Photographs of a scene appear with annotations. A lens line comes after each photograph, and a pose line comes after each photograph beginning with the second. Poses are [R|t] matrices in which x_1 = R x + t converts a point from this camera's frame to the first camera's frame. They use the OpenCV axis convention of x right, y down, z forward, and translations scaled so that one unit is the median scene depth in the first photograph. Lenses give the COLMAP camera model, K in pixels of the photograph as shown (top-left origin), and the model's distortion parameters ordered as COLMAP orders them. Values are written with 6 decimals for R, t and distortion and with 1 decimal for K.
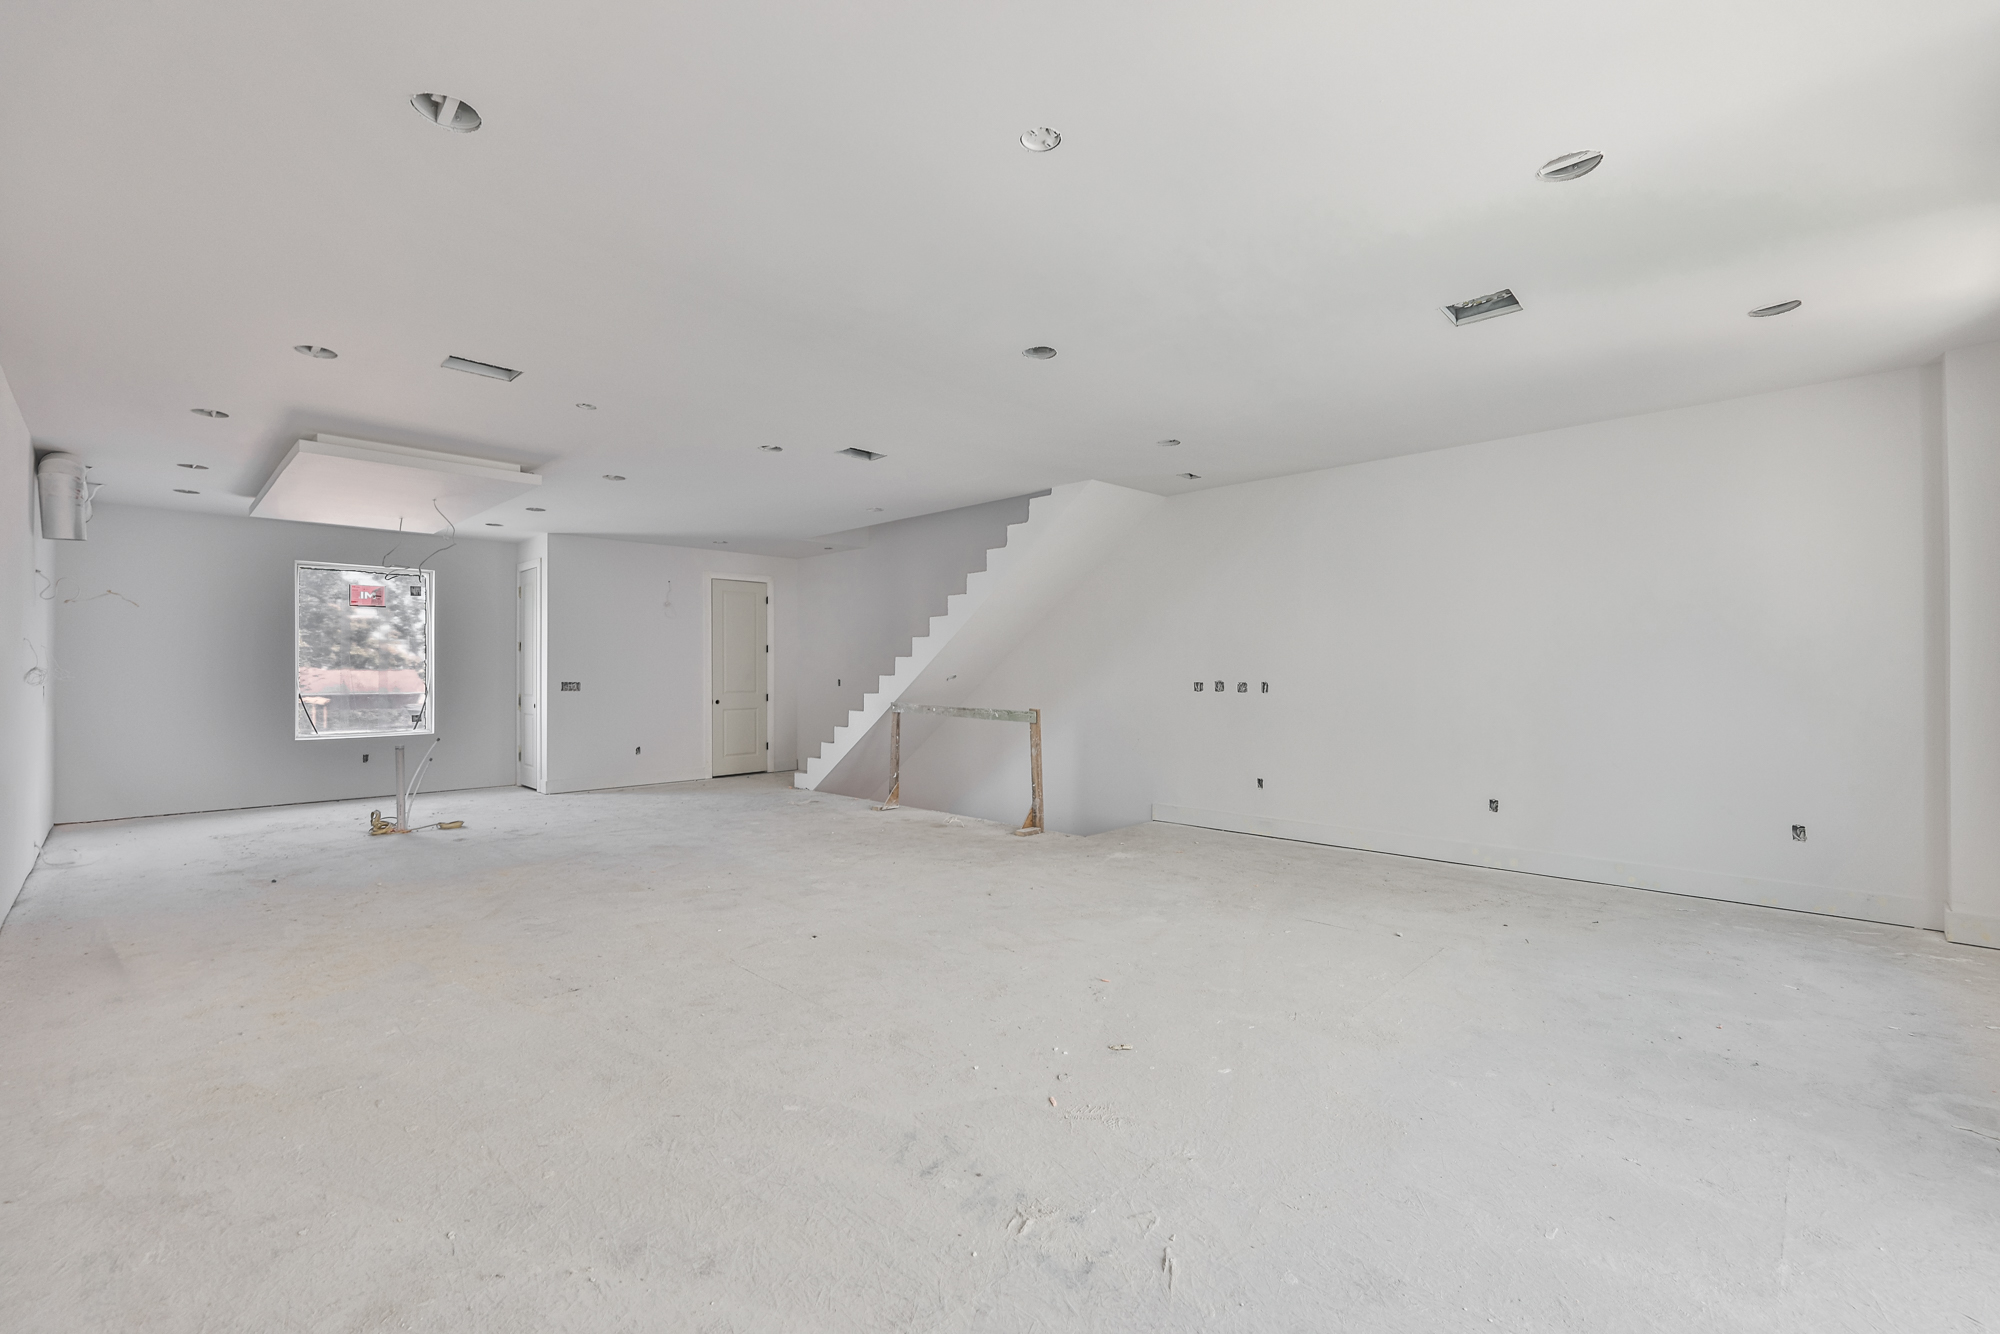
lens RADIAL K [[842.4, 0, 1000.0], [0, 842.4, 667.0], [0, 0, 1]] dist [-0.001640, 0.000048]
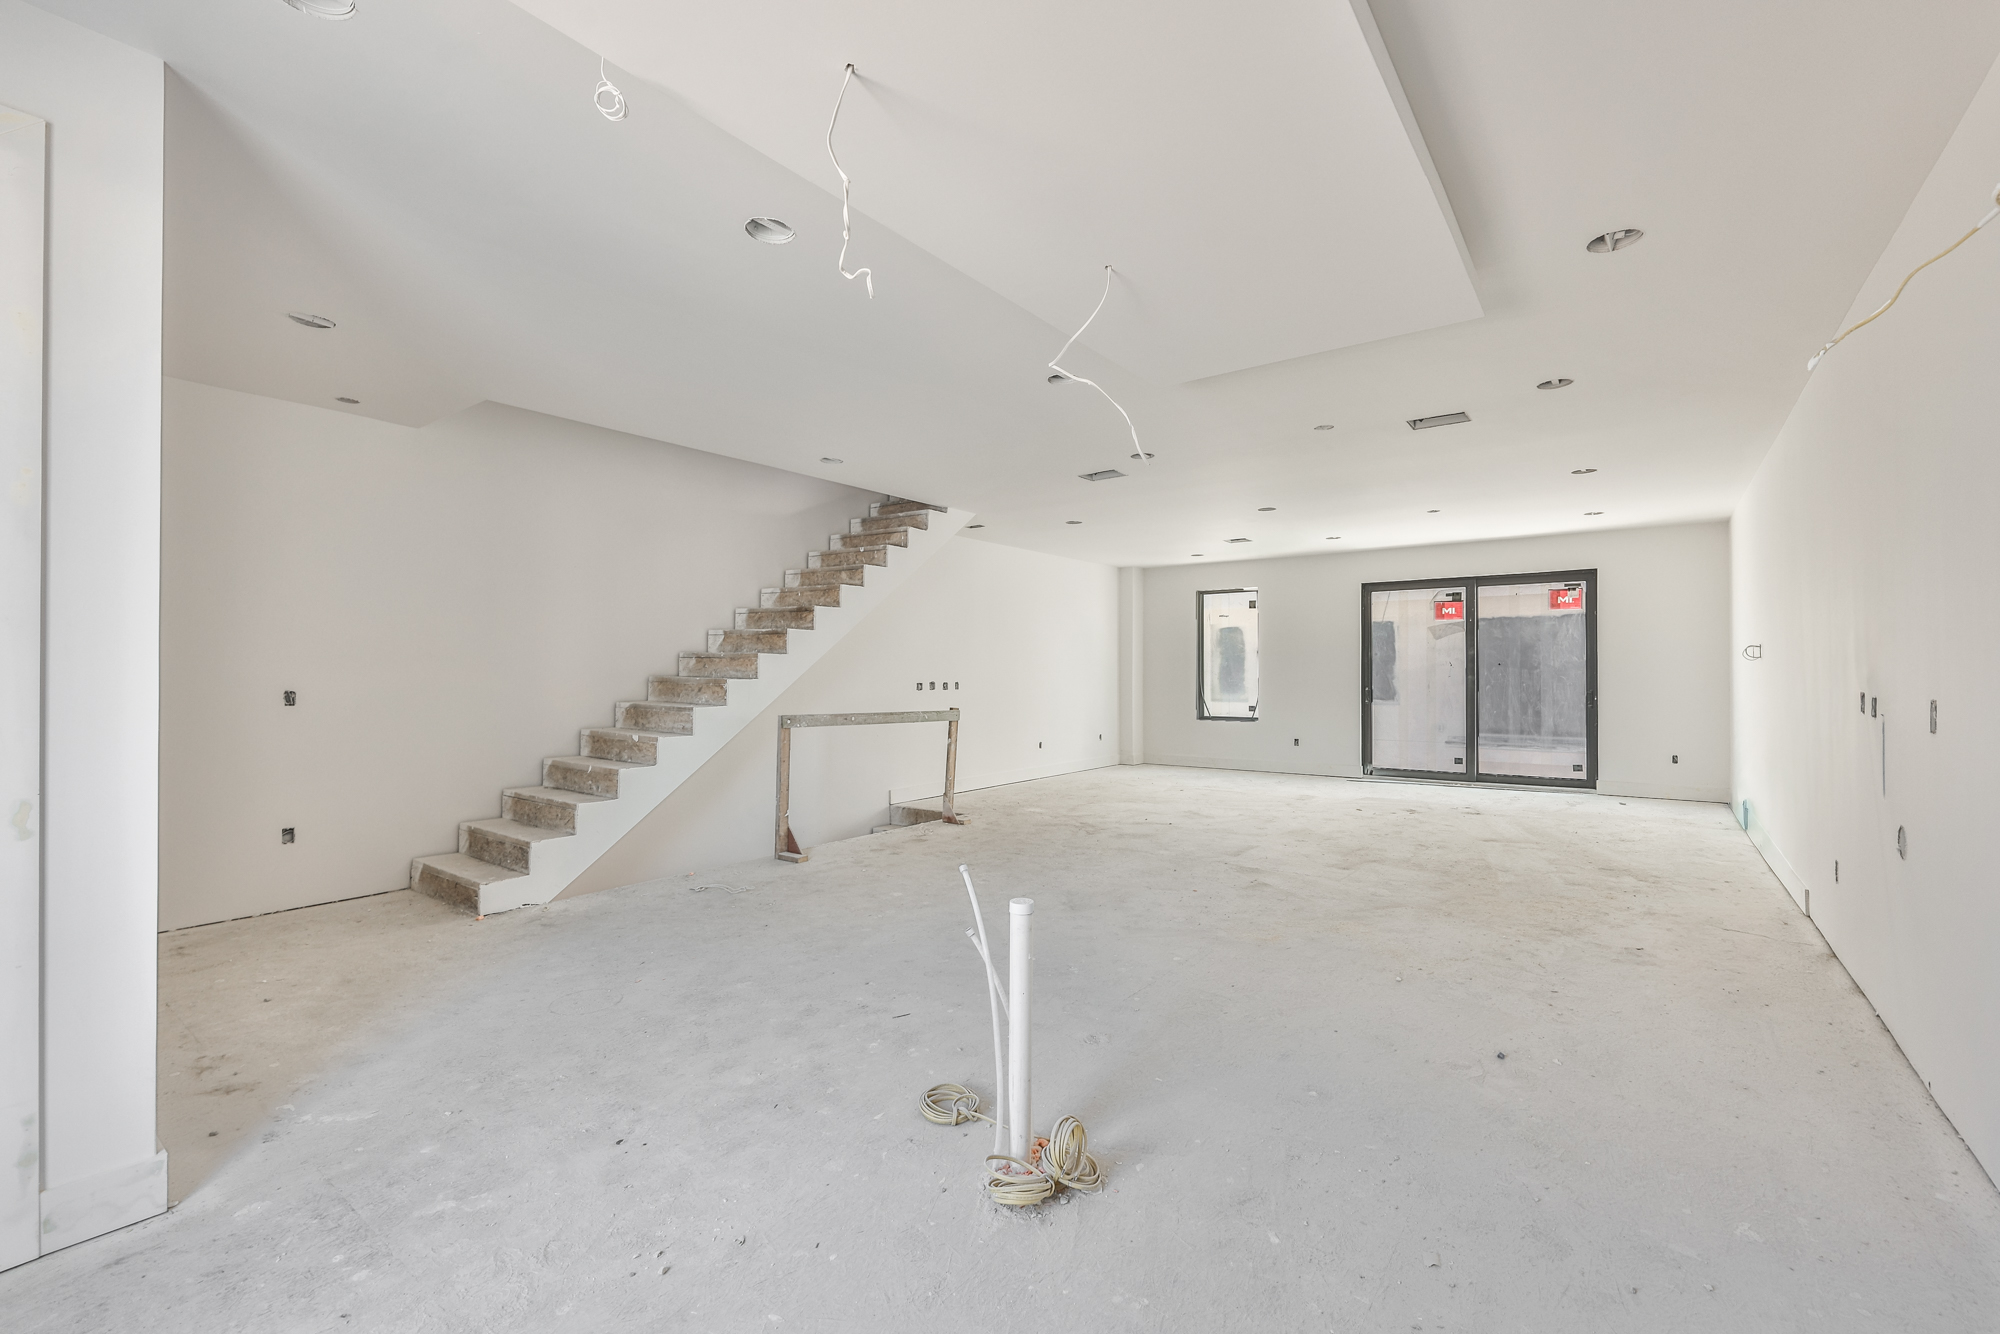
lens RADIAL K [[842.4, 0, 1000.0], [0, 842.4, 667.0], [0, 0, 1]] dist [-0.001640, 0.000048]
pose [[-0.122847, 0.011729, 0.992356, -0.799506], [-0.004263, 0.999915, -0.012346, 0.007608], [-0.992417, -0.005747, -0.122786, 0.817135]]
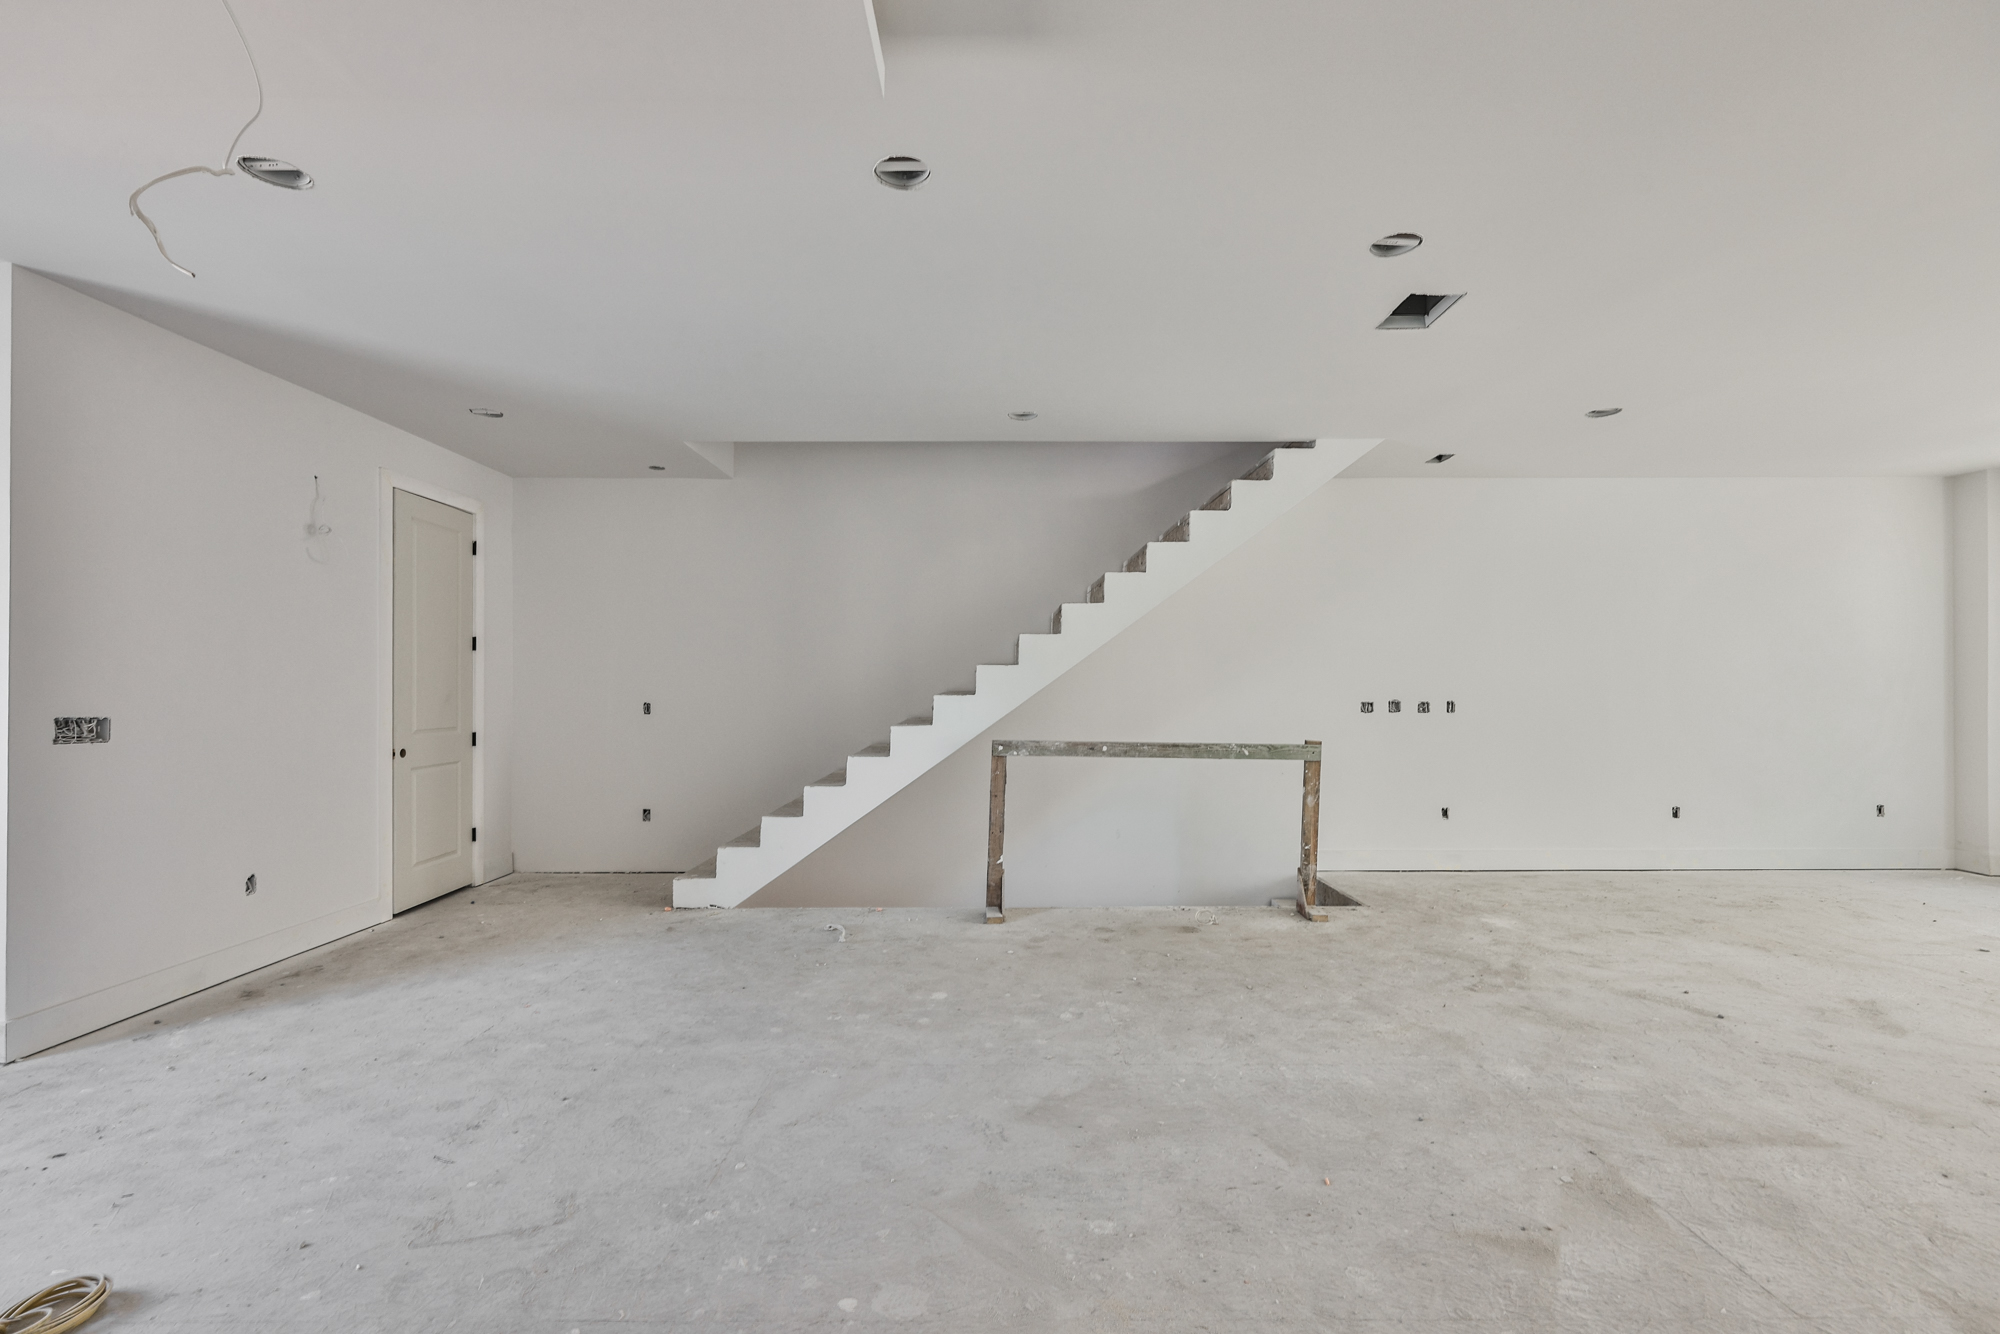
lens RADIAL K [[851.1, 0, 1020.1], [0, 851.1, 680.4], [0, 0, 1]] dist [-0.002082, -0.000001]
pose [[0.715339, 0.009207, 0.698716, -0.490975], [-0.005118, 0.999955, -0.007937, 0.003822], [-0.698758, 0.002101, 0.715355, 0.495560]]
